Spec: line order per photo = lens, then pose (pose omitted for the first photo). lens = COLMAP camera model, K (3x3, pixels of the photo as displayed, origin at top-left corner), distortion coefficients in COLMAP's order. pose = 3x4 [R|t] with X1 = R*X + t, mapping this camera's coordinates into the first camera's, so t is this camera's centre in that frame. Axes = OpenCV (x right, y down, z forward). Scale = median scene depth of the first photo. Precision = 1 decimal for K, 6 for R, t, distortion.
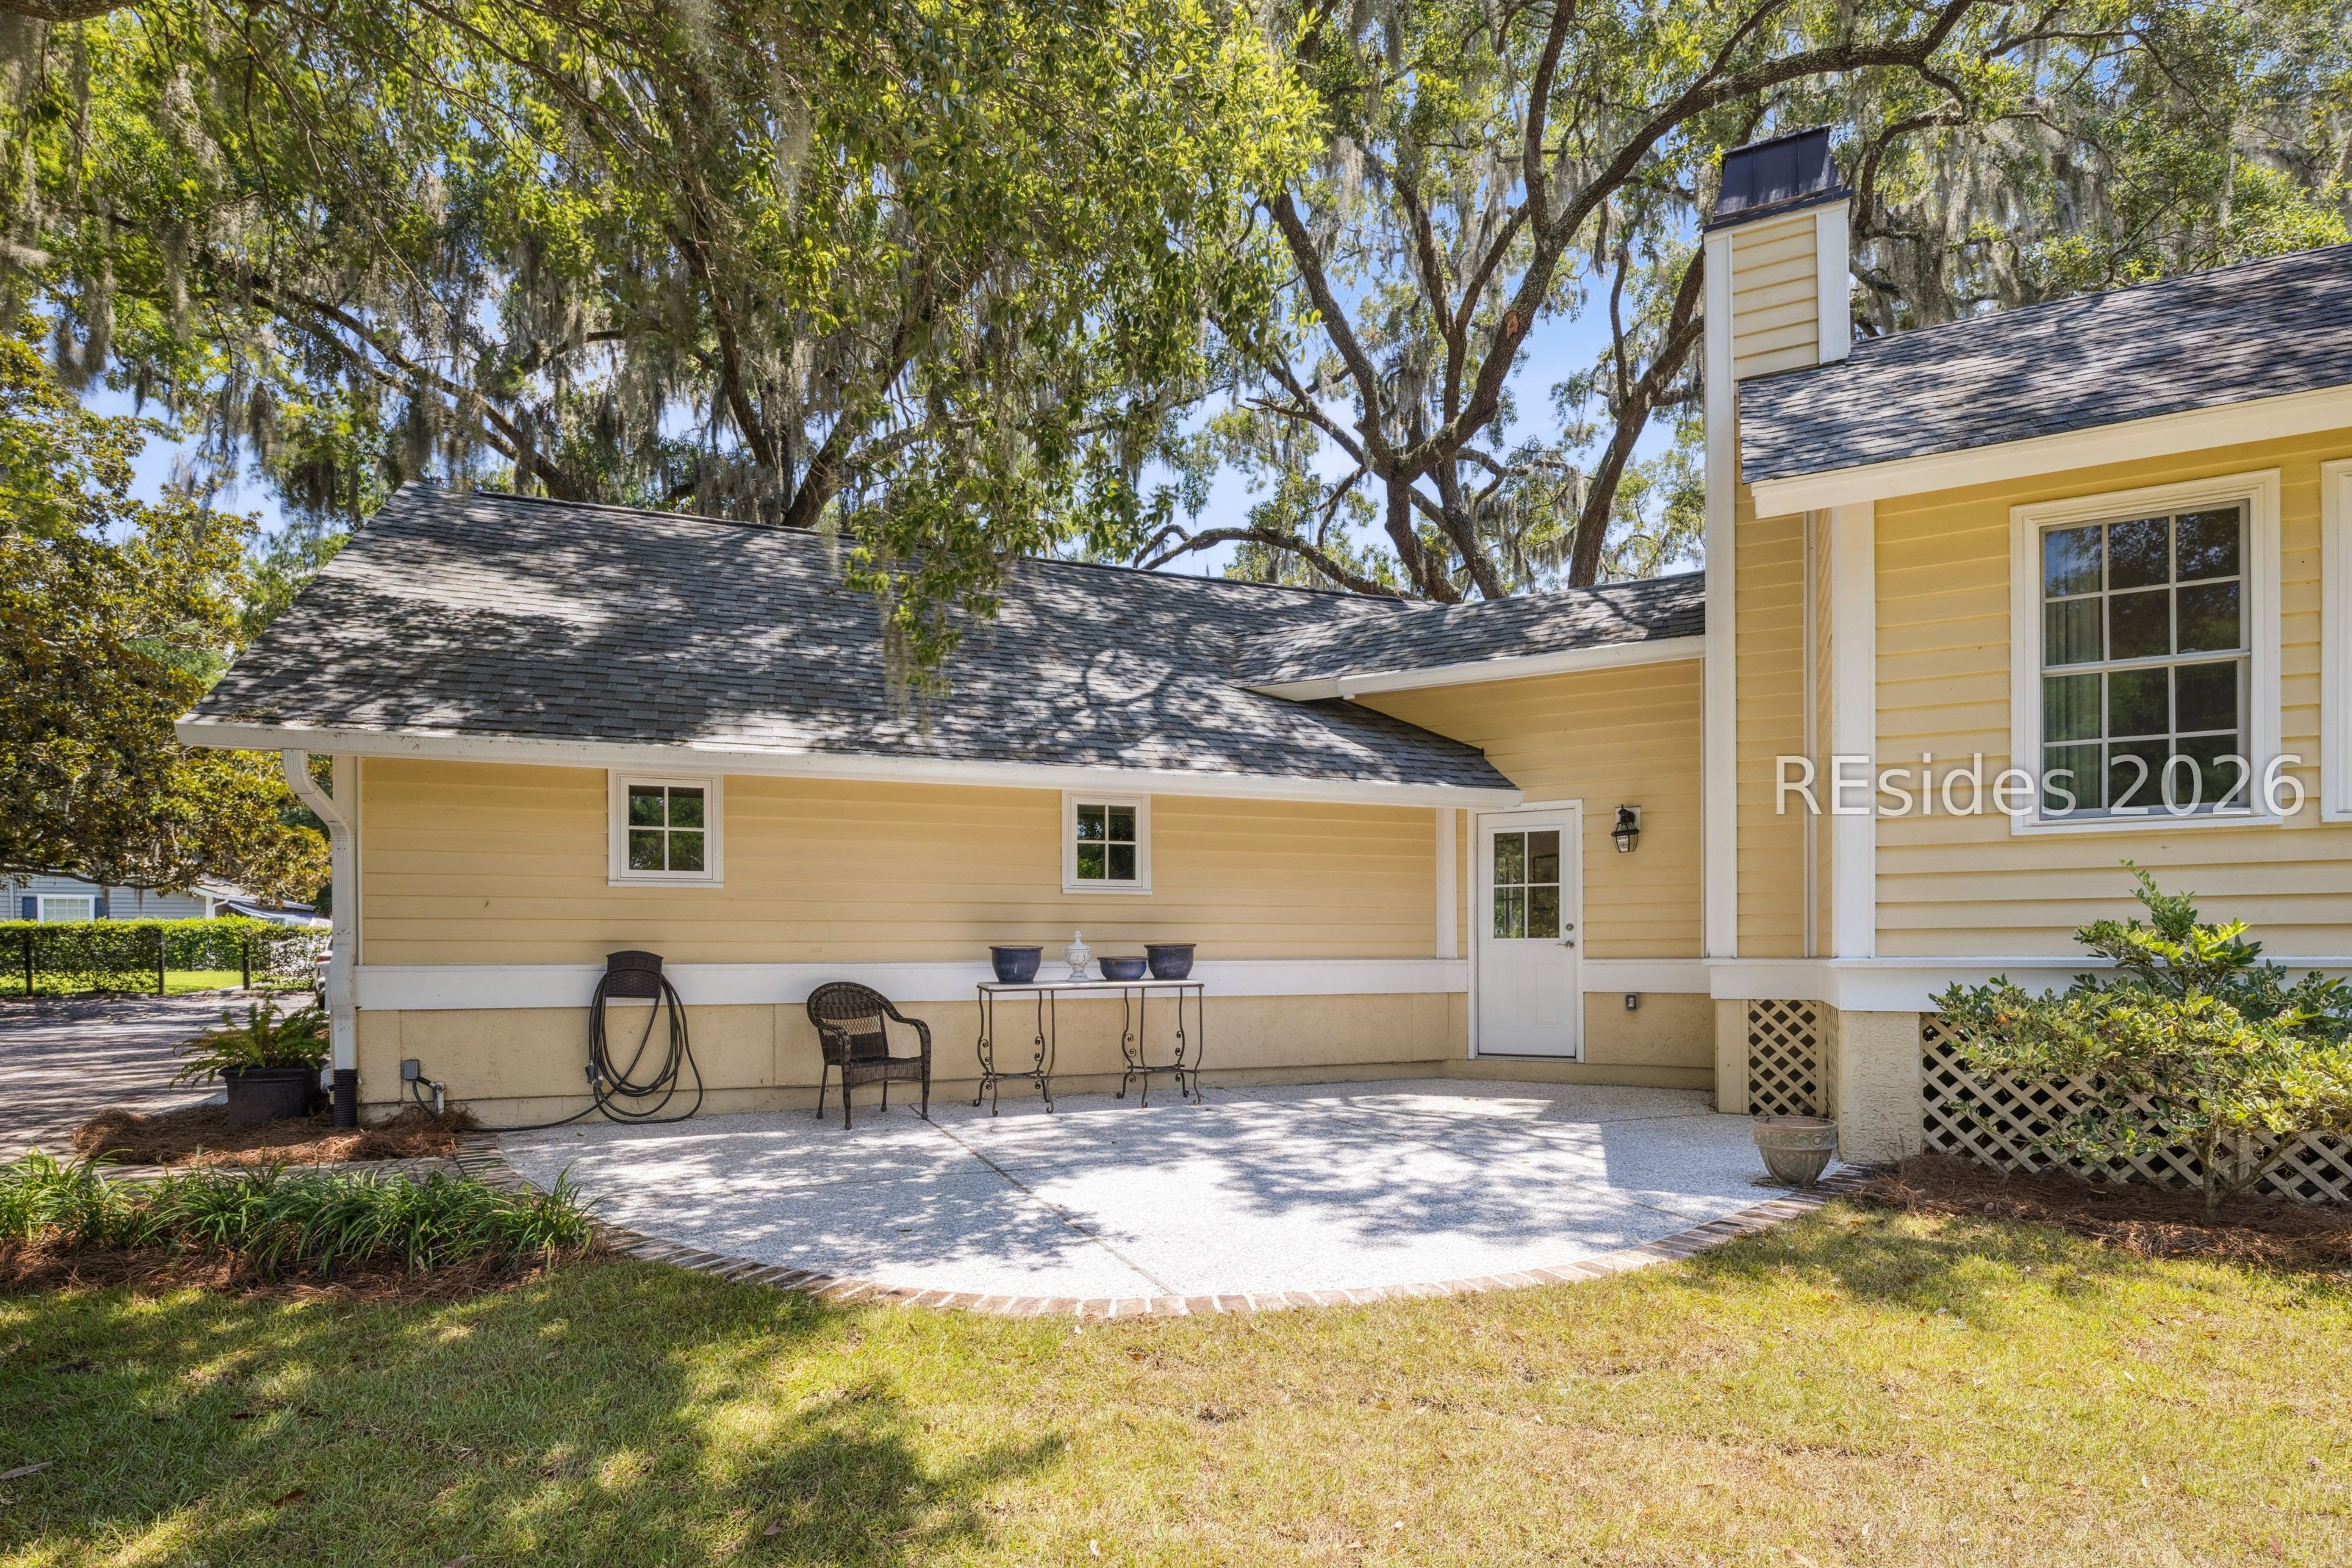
lens RADIAL K [[1690.8, 0, 1174.2], [0, 1690.8, 831.7], [0, 0, 1]] dist [0.003373, 0.000024]
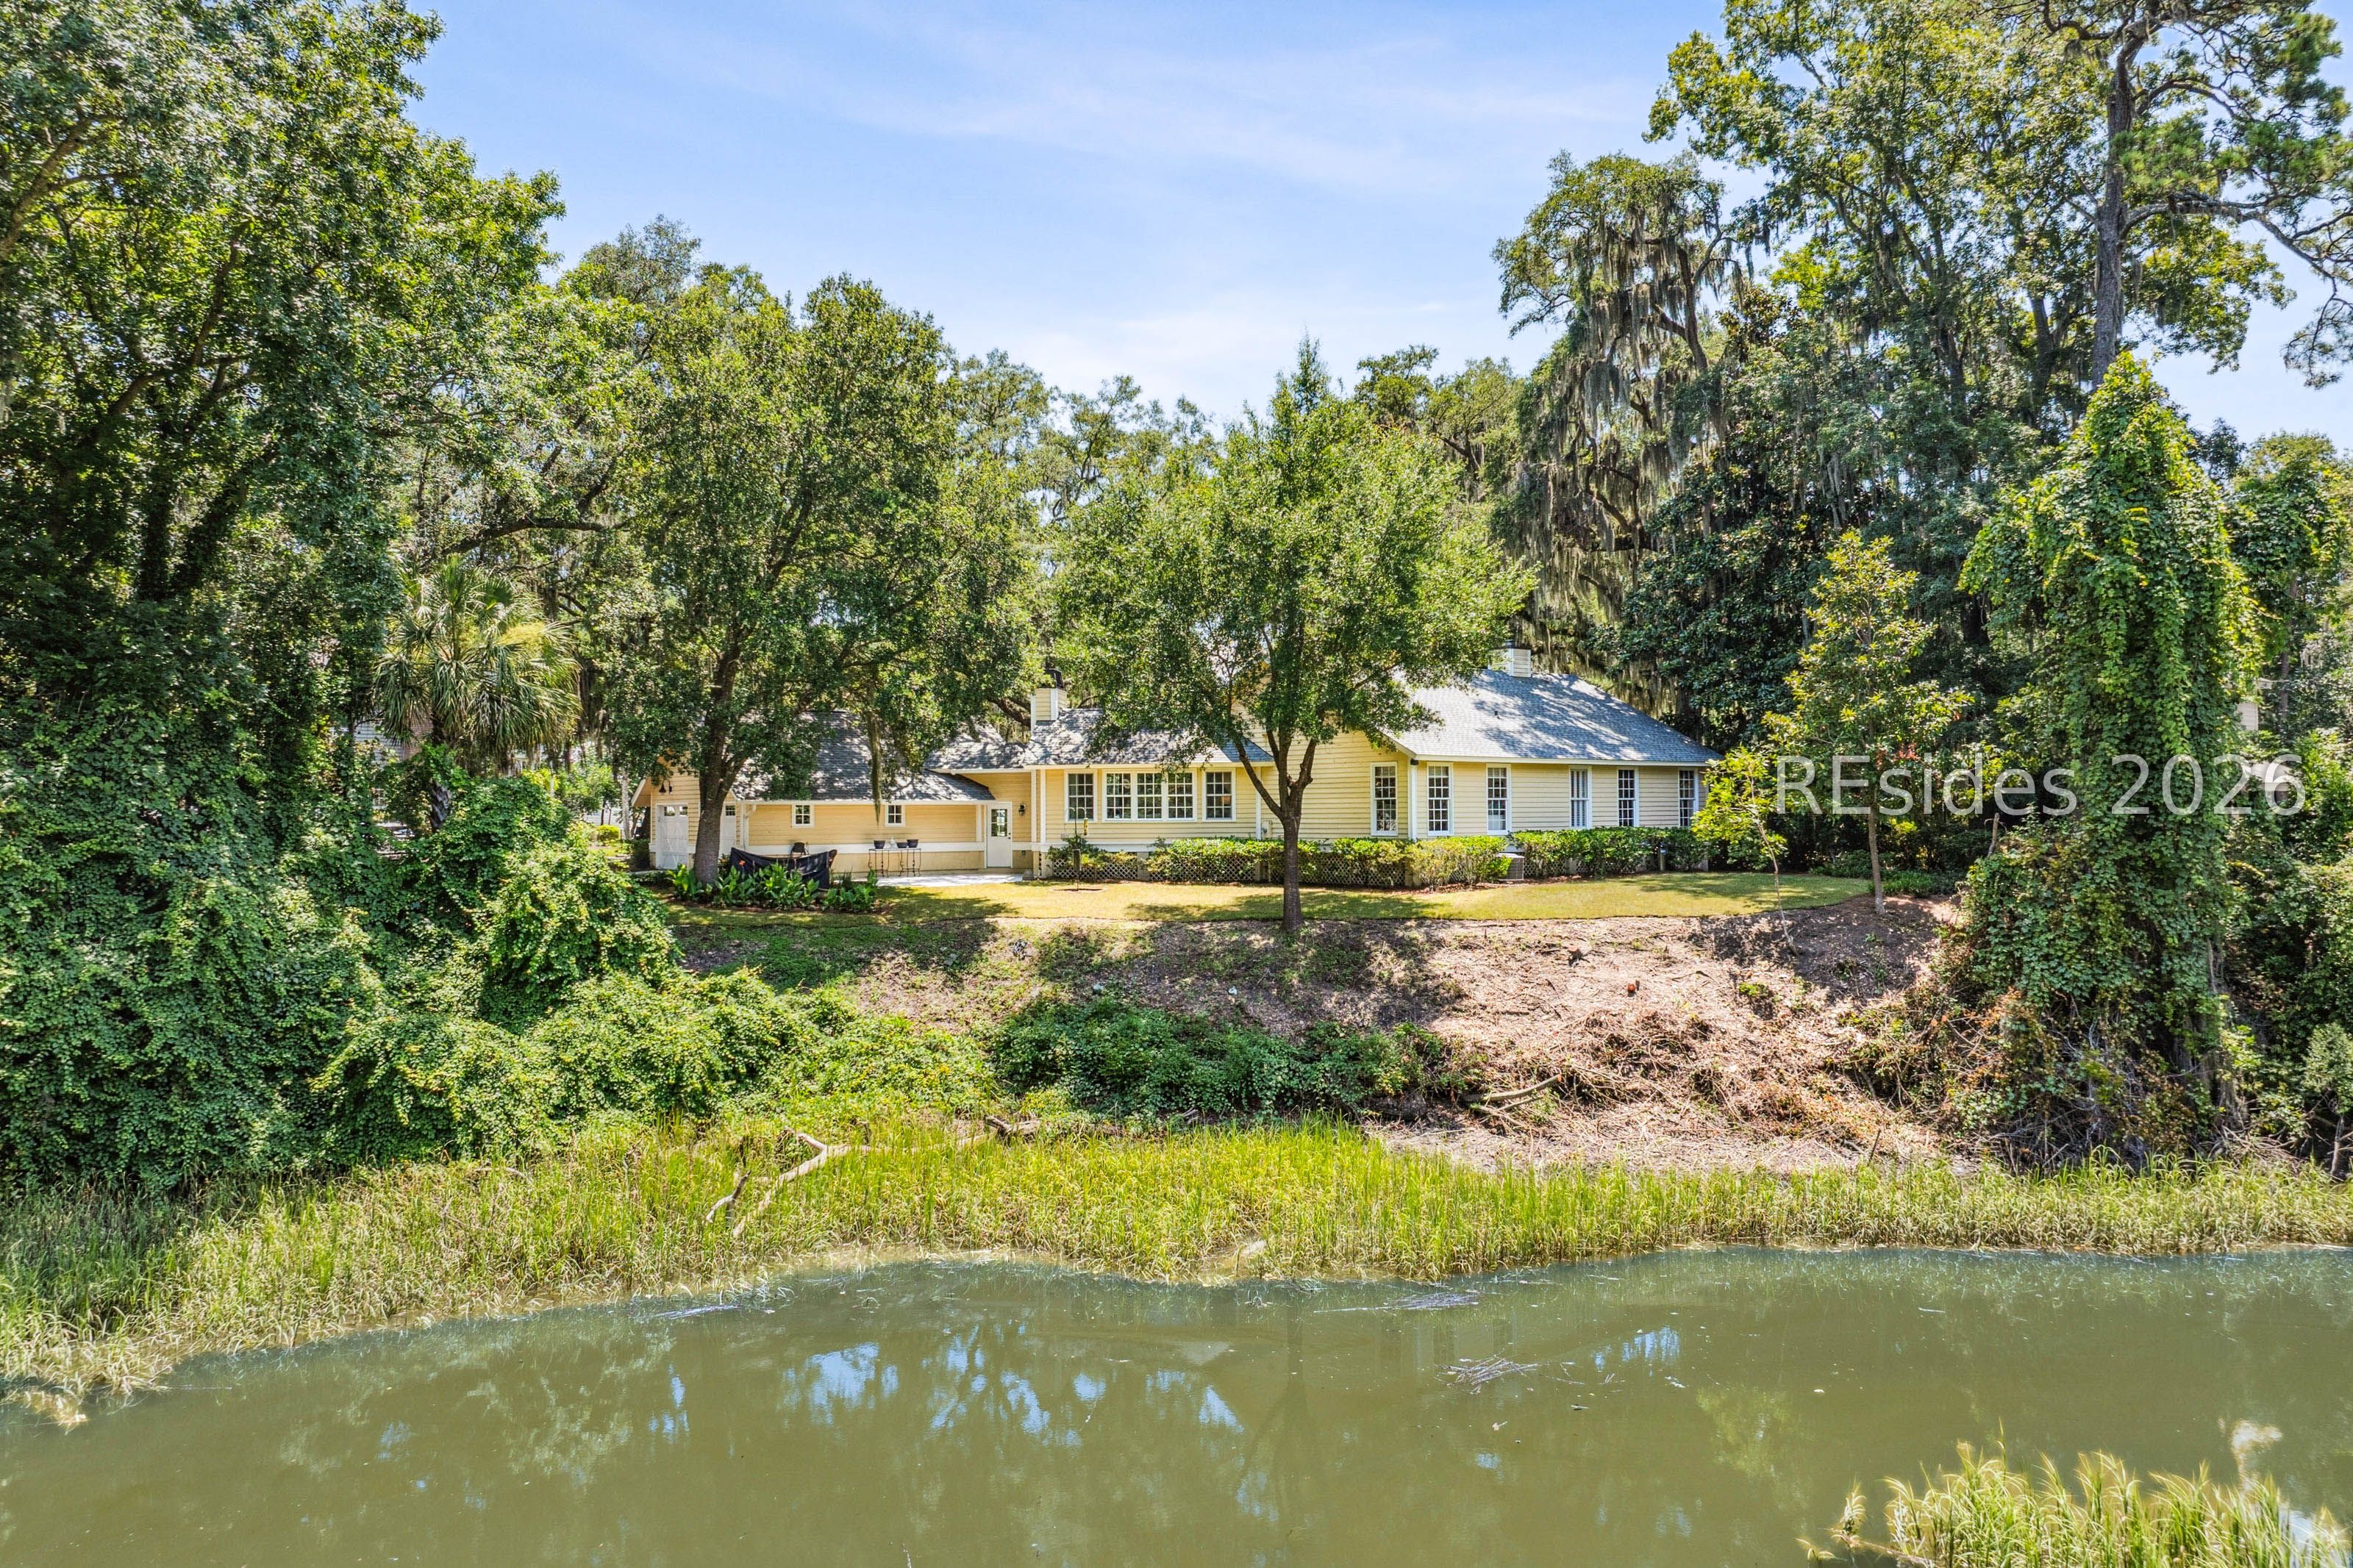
lens RADIAL K [[1634.9, 0, 1239.7], [0, 1634.9, 798.8], [0, 0, 1]] dist [-0.051811, -0.000558]
pose [[0.955266, -0.007743, 0.295646, -0.454706], [-0.003233, 0.999324, 0.036619, -0.198952], [-0.295730, -0.035936, 0.954595, -3.330701]]
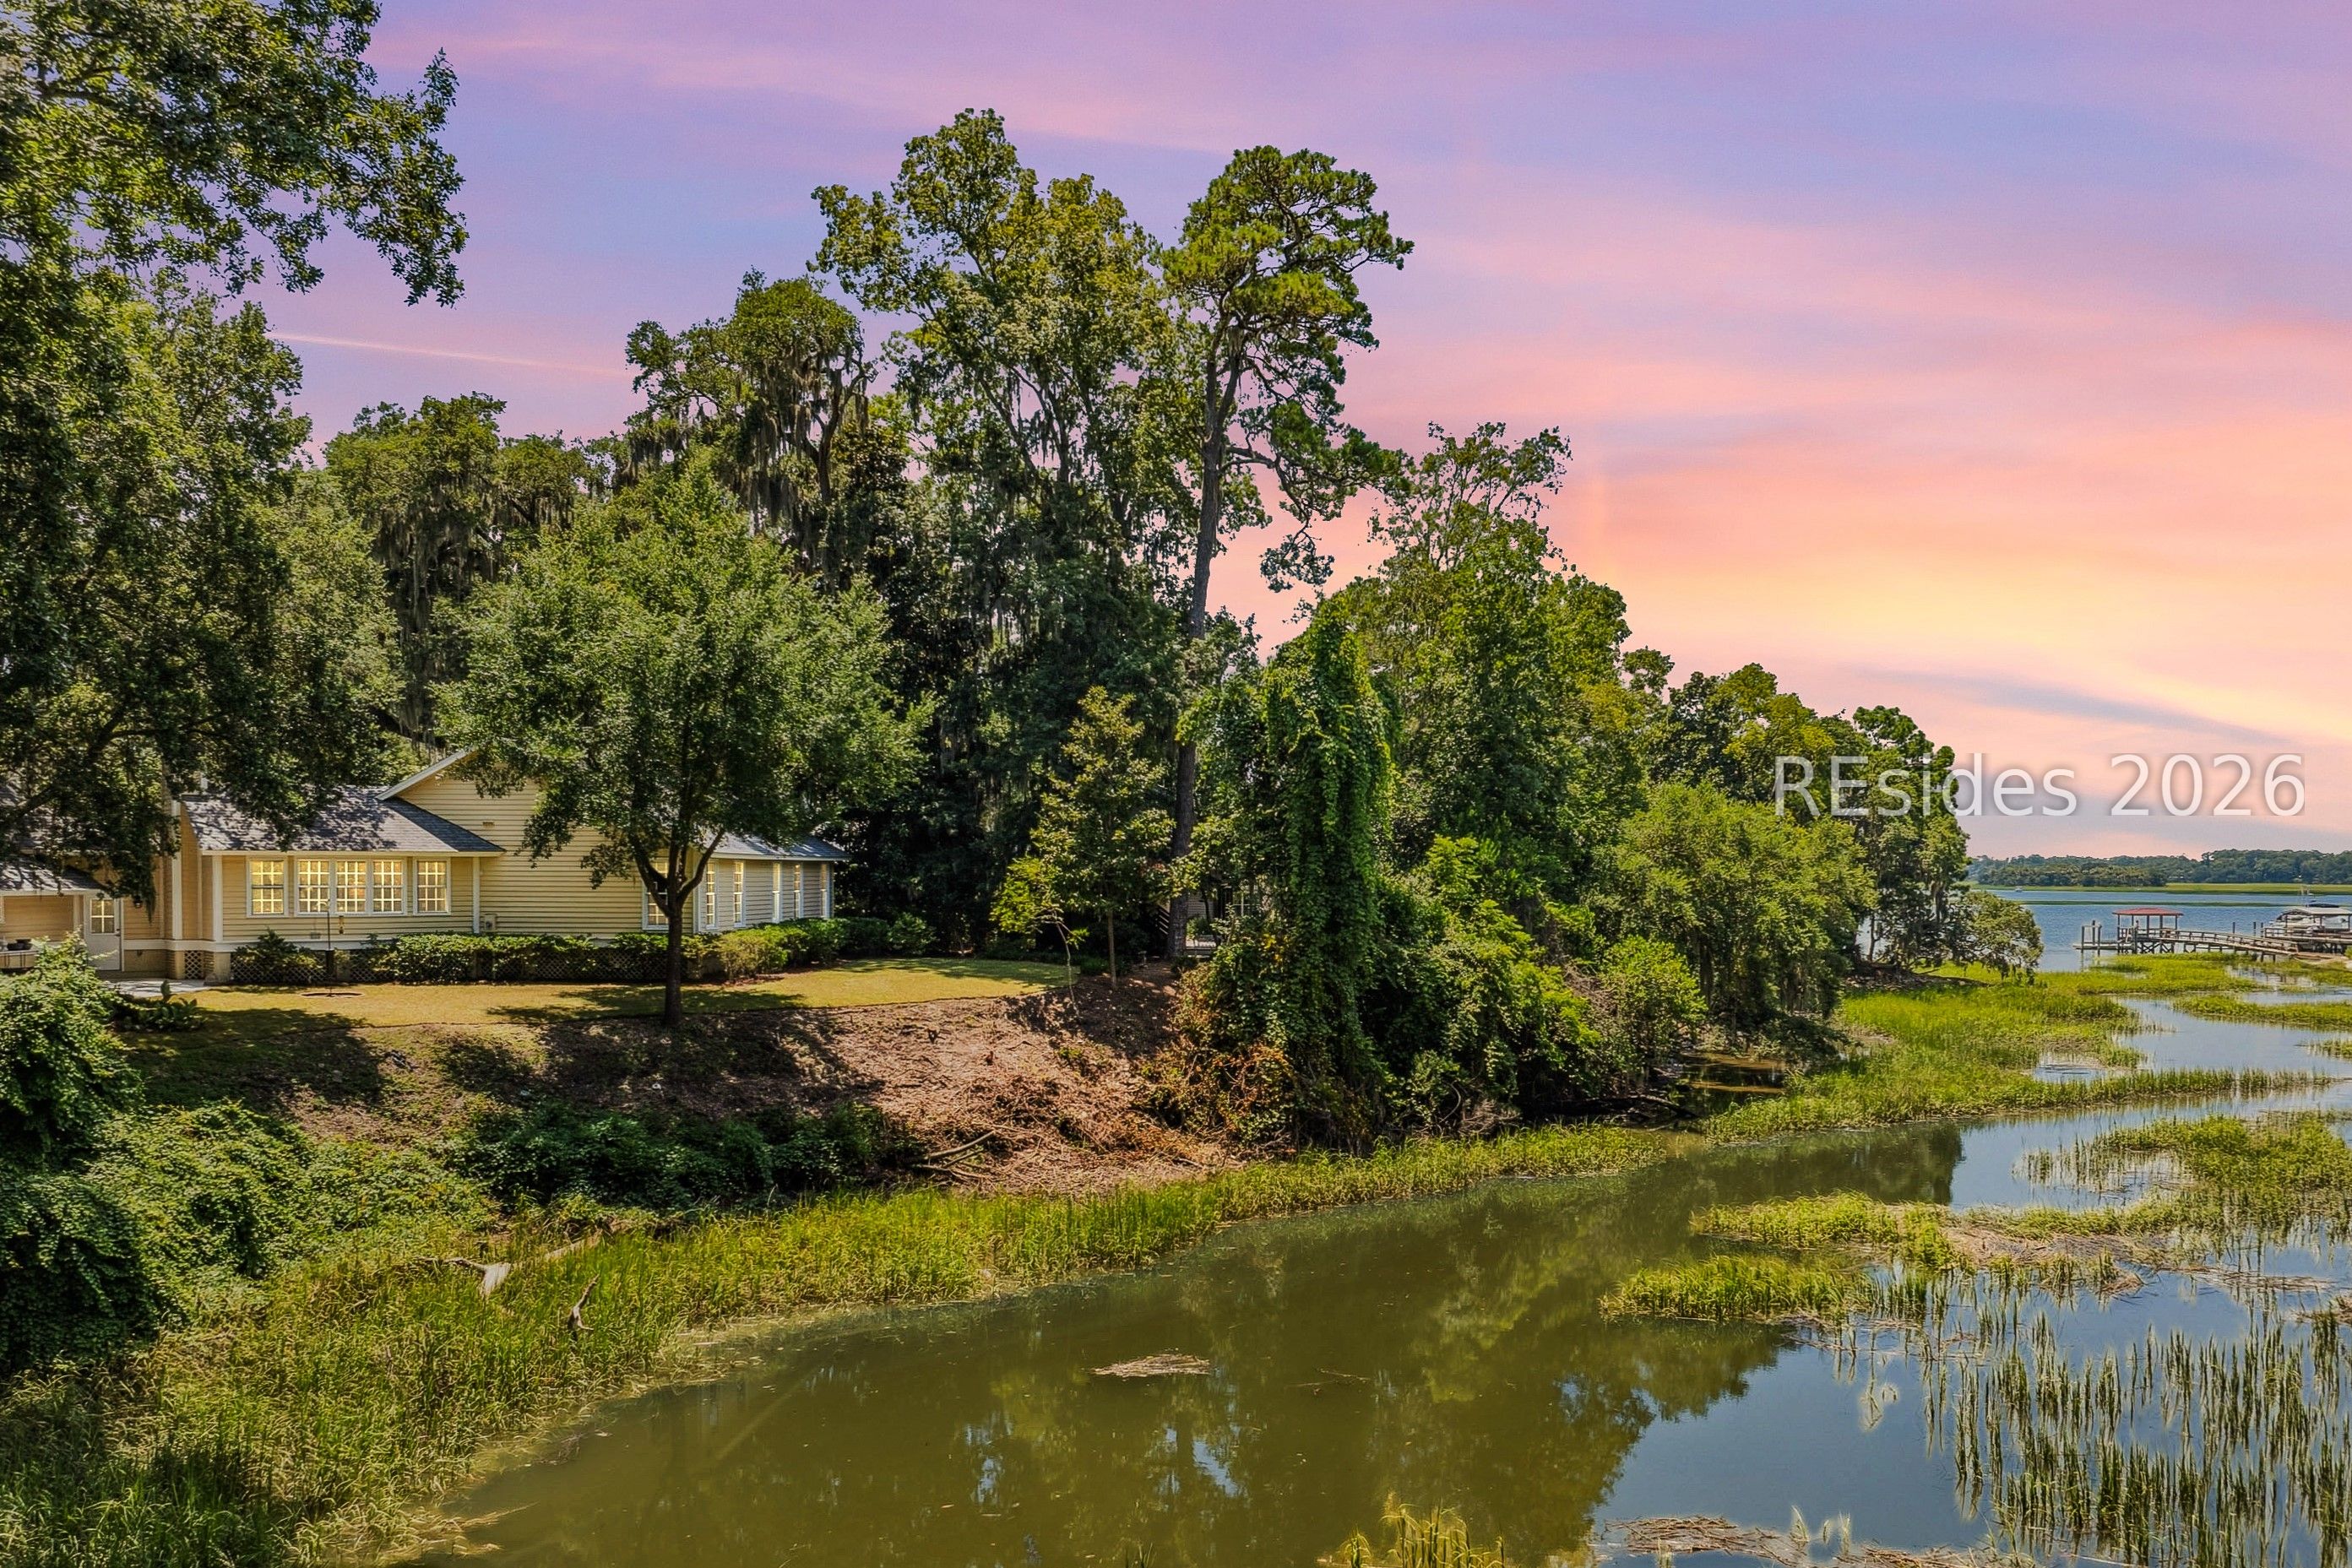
lens RADIAL K [[1888.1, 0, 1227.2], [0, 1888.1, 918.0], [0, 0, 1]] dist [-0.037104, -0.006007]
pose [[0.433087, -0.025888, 0.900980, -2.467422], [-0.045993, 0.997651, 0.050774, -0.292574], [-0.900178, -0.063429, 0.430879, -2.942842]]
